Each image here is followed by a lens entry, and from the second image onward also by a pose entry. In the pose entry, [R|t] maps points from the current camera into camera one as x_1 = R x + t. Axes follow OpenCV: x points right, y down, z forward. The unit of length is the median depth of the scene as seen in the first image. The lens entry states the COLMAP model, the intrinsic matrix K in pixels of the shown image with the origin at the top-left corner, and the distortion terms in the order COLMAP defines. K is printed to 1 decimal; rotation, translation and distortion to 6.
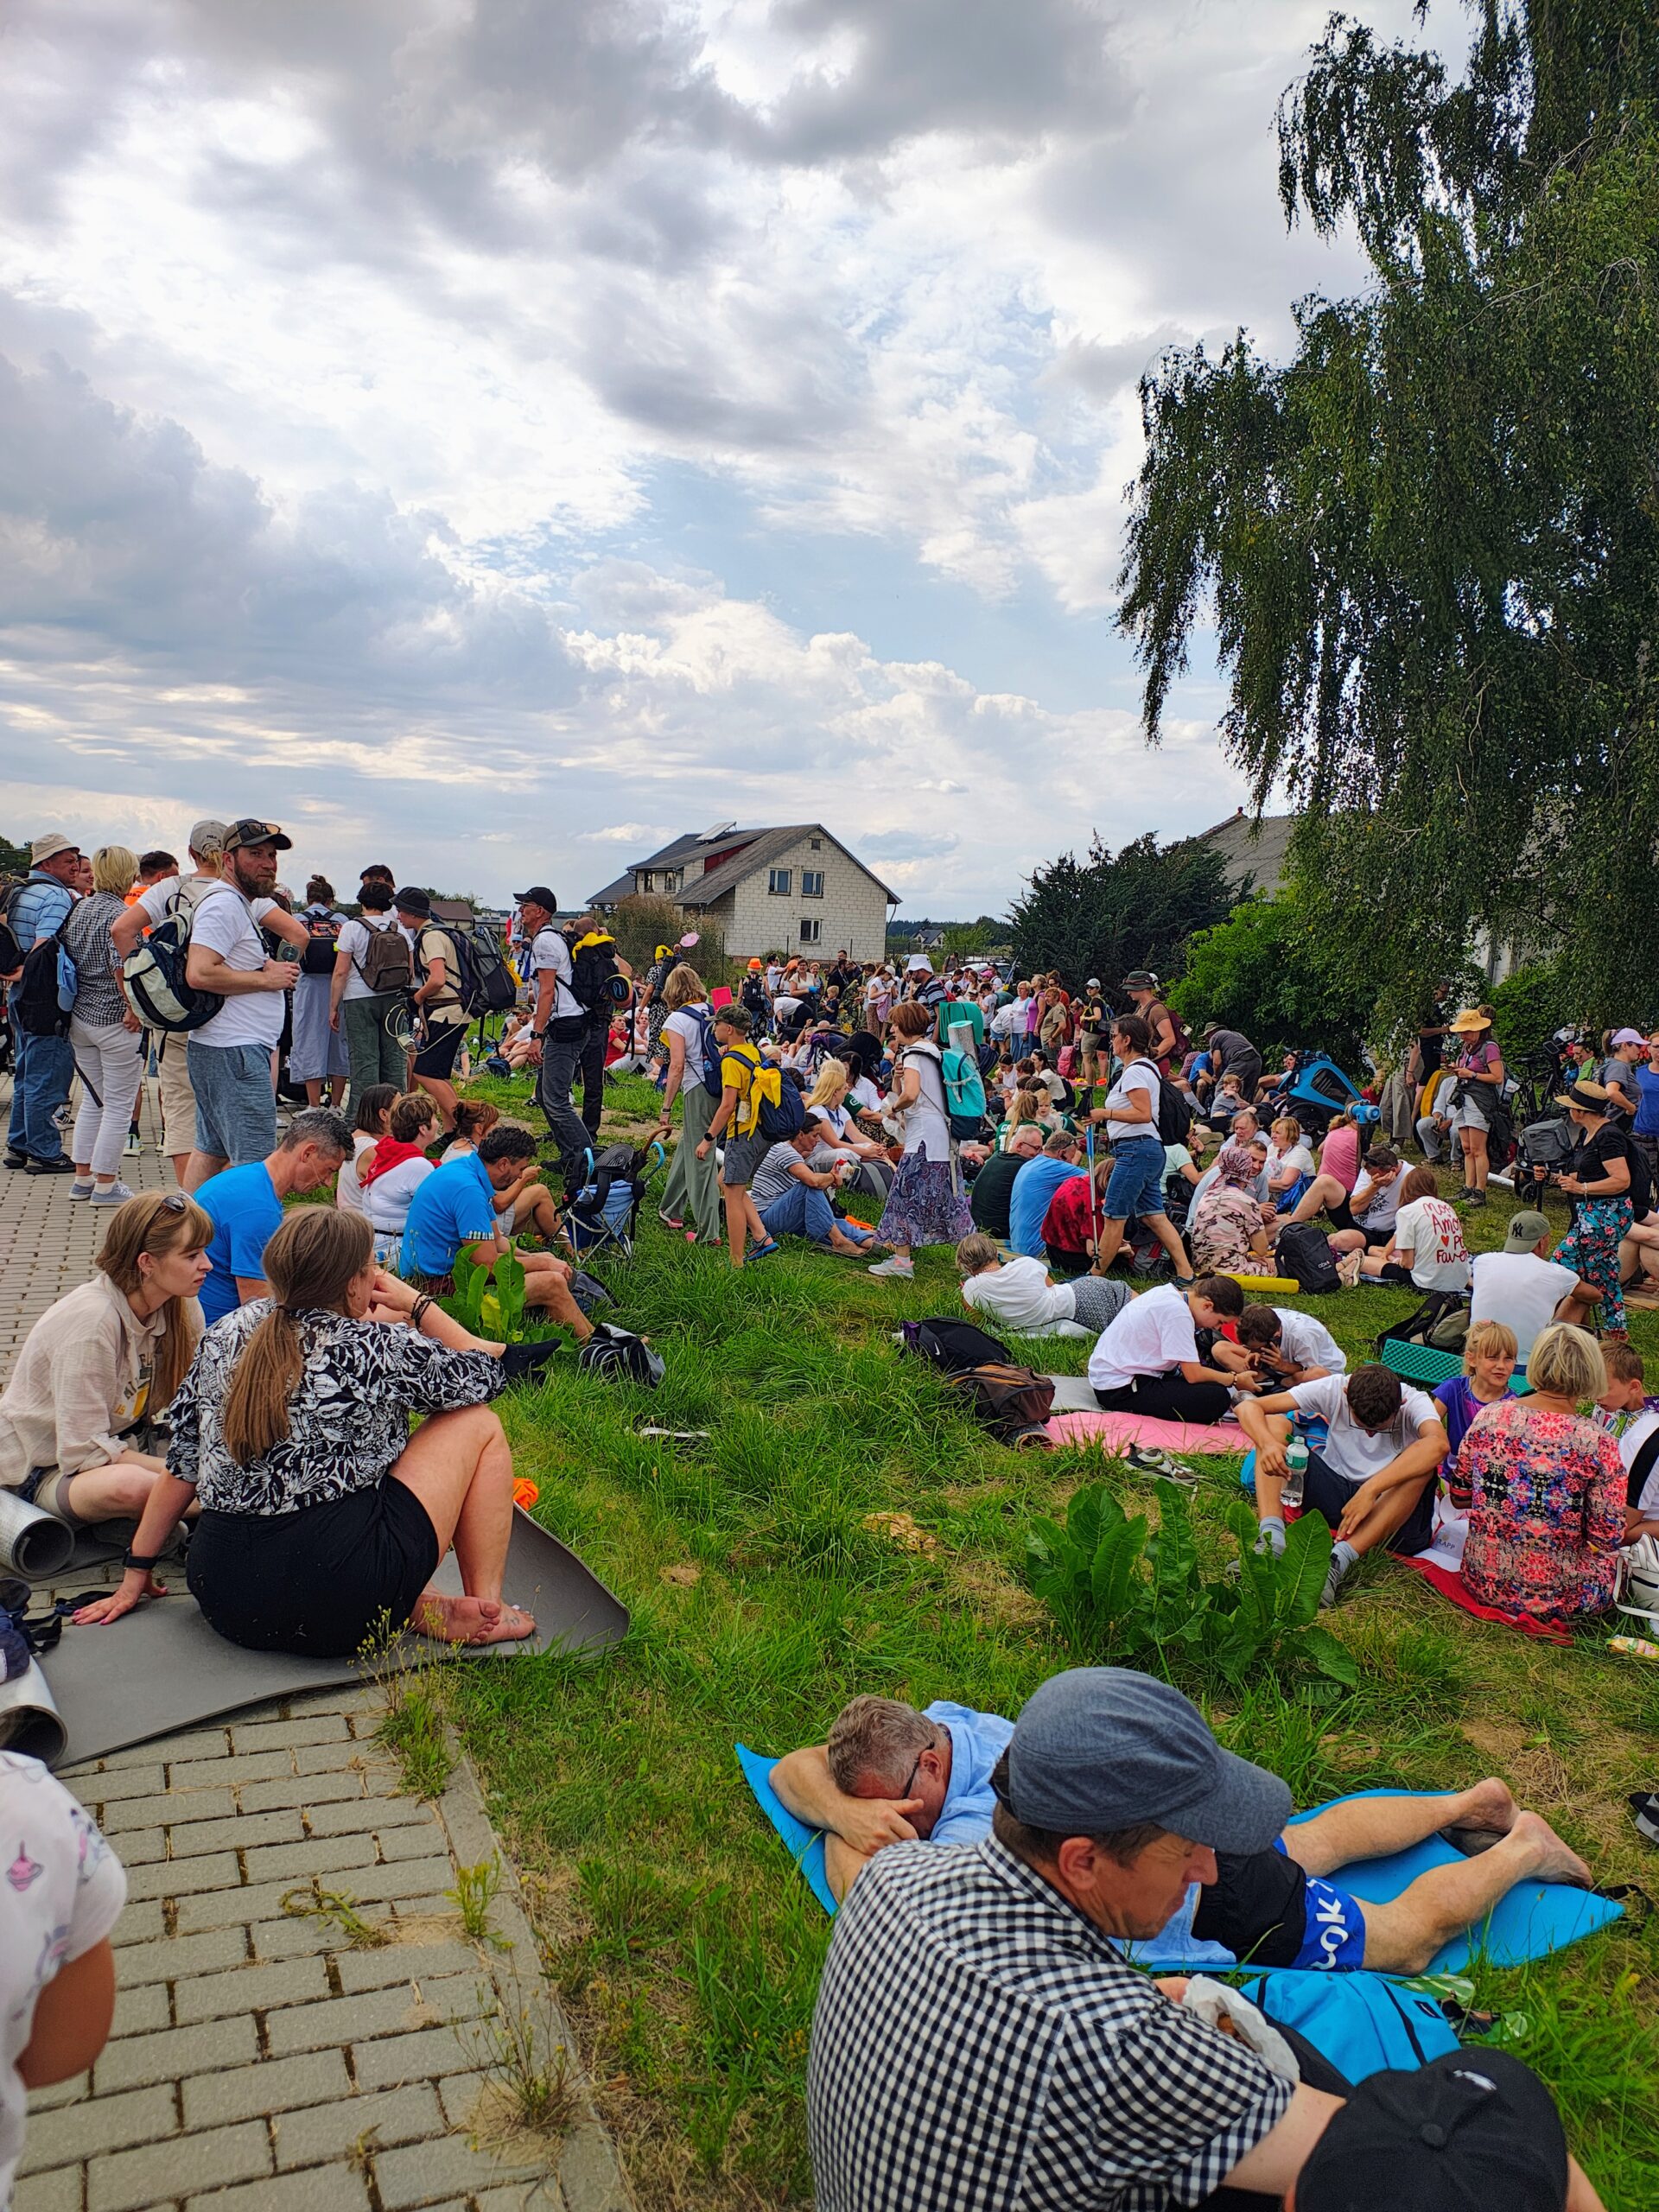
lens RADIAL K [[1630.9, 0, 821.6], [0, 1630.9, 1078.4], [0, 0, 1]] dist [0.024382, -0.057535]
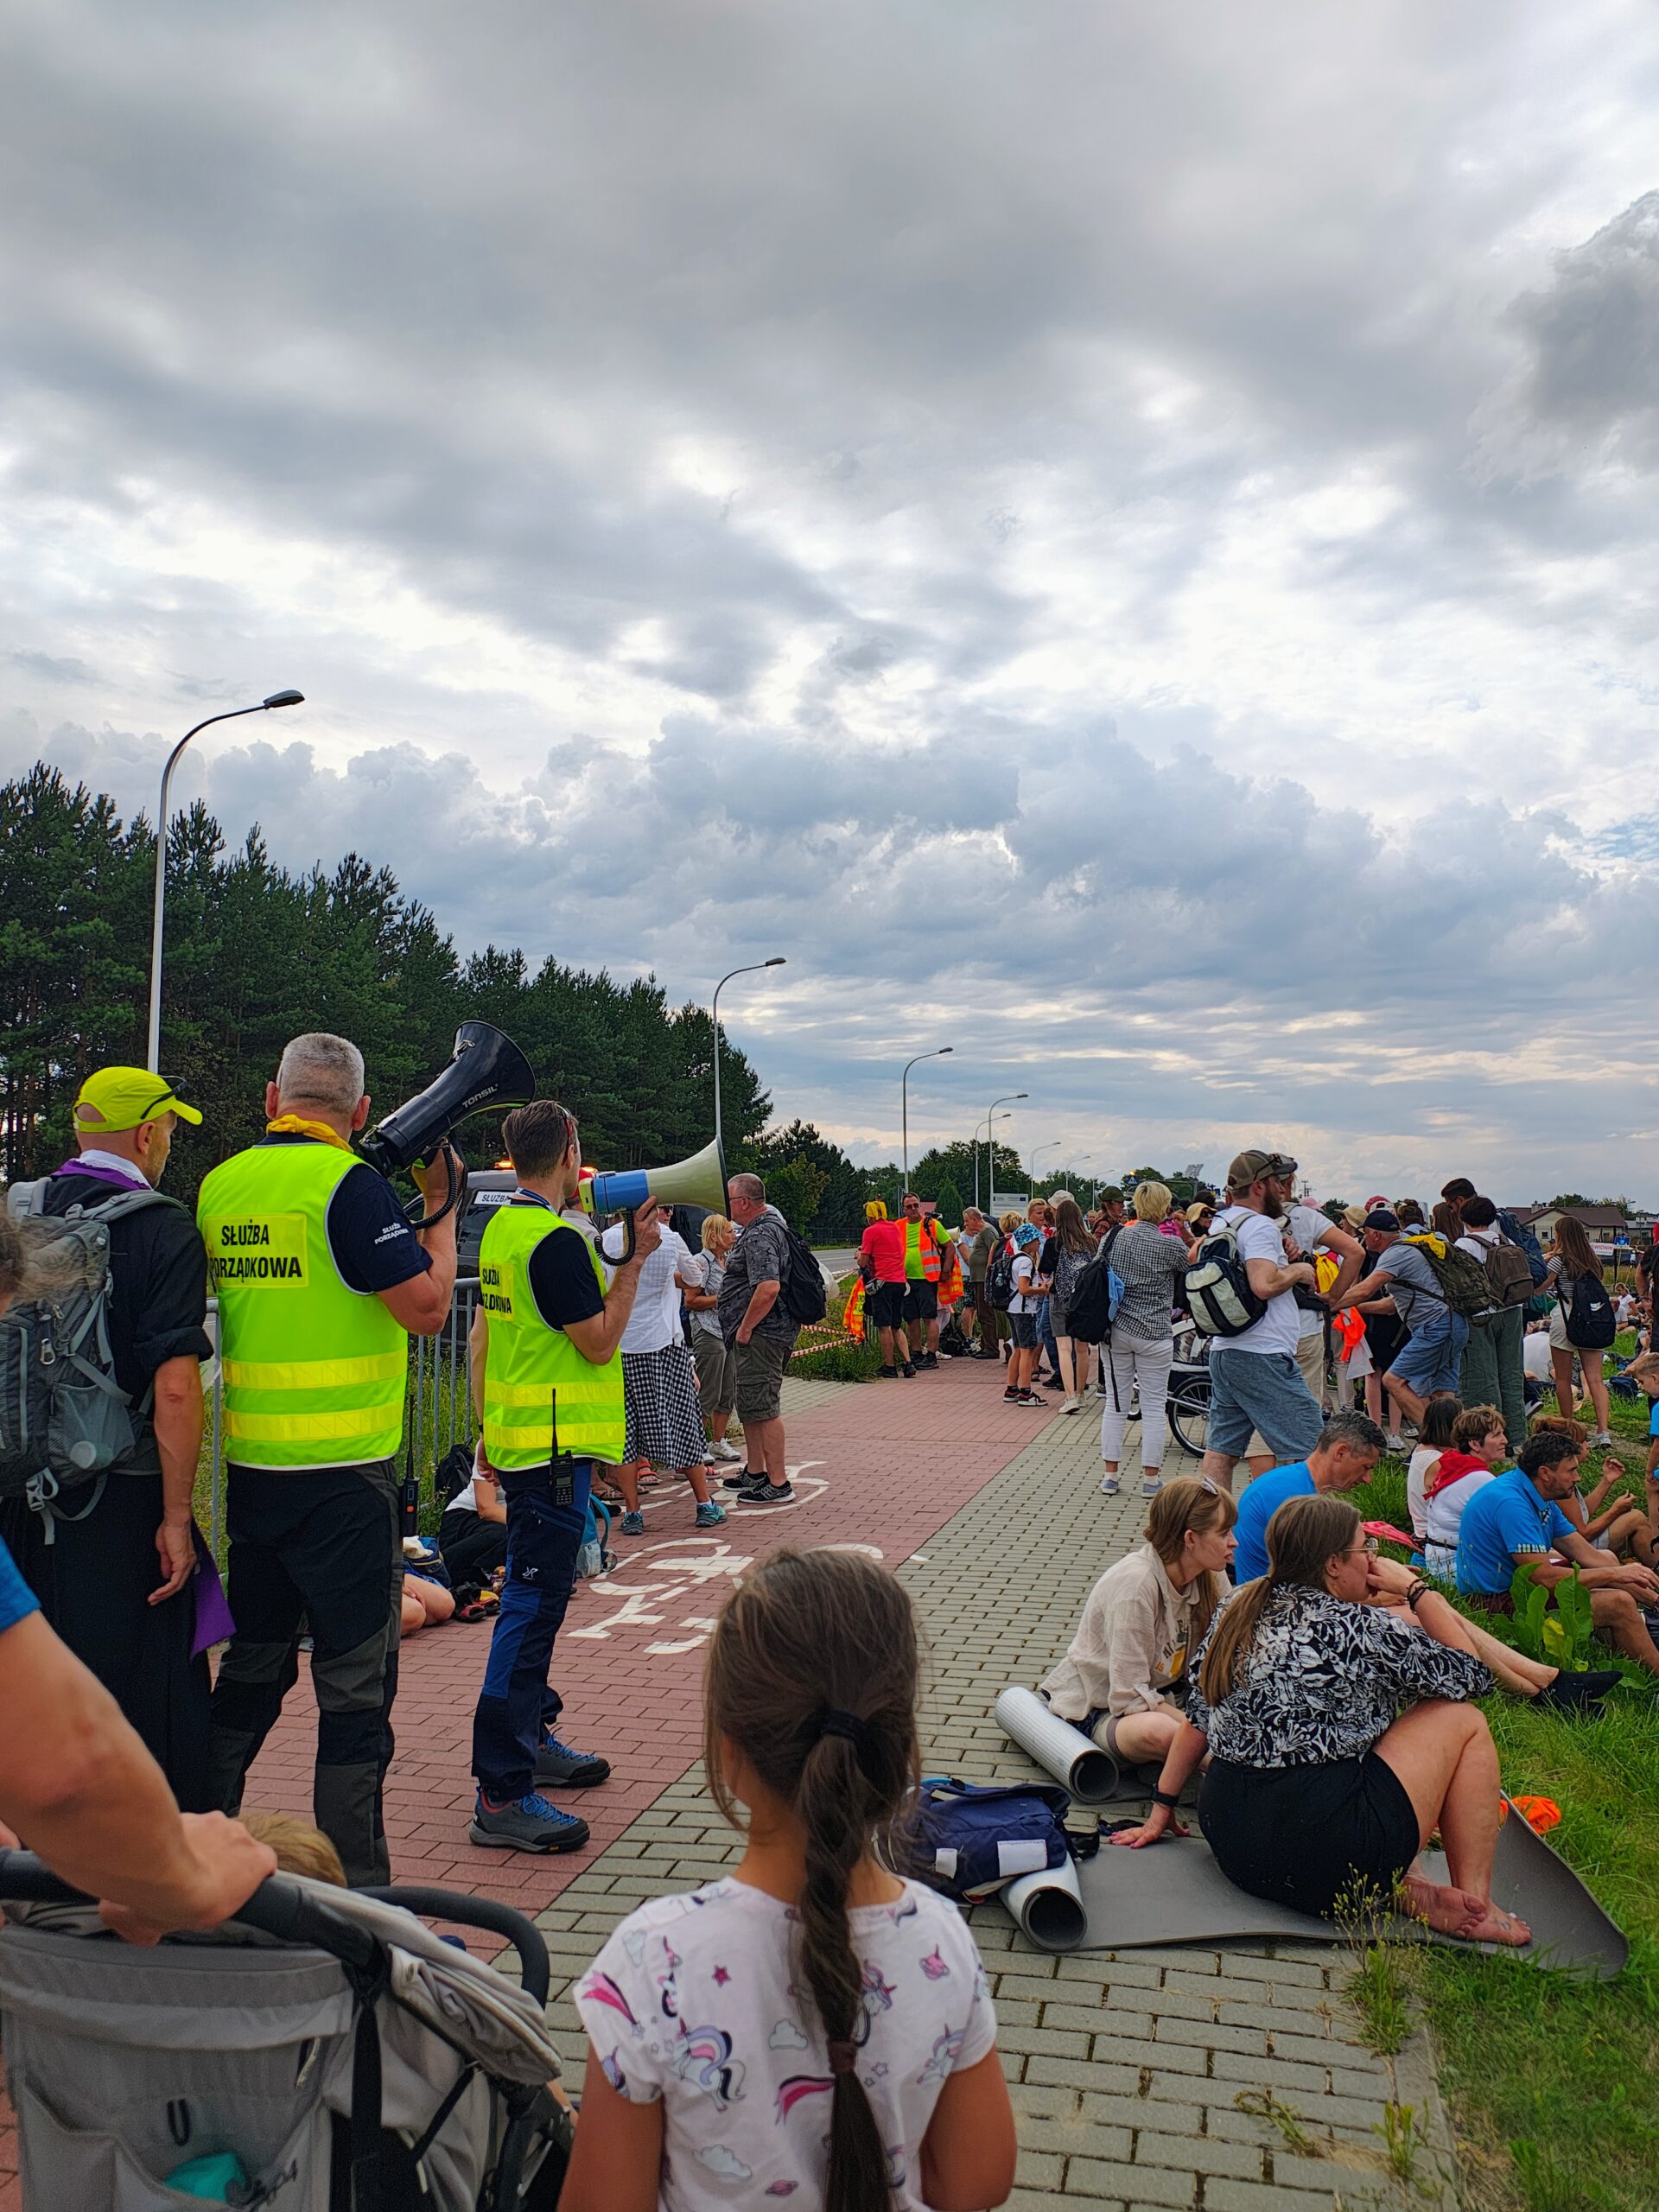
lens RADIAL K [[1642.3, 0, 824.6], [0, 1642.3, 1111.6], [0, 0, 1]] dist [0.039751, -0.068720]
pose [[0.790197, -0.081009, -0.607476, 0.144284], [-0.023987, 0.986377, -0.162740, 0.011544], [0.612384, 0.143168, 0.777489, -0.127736]]
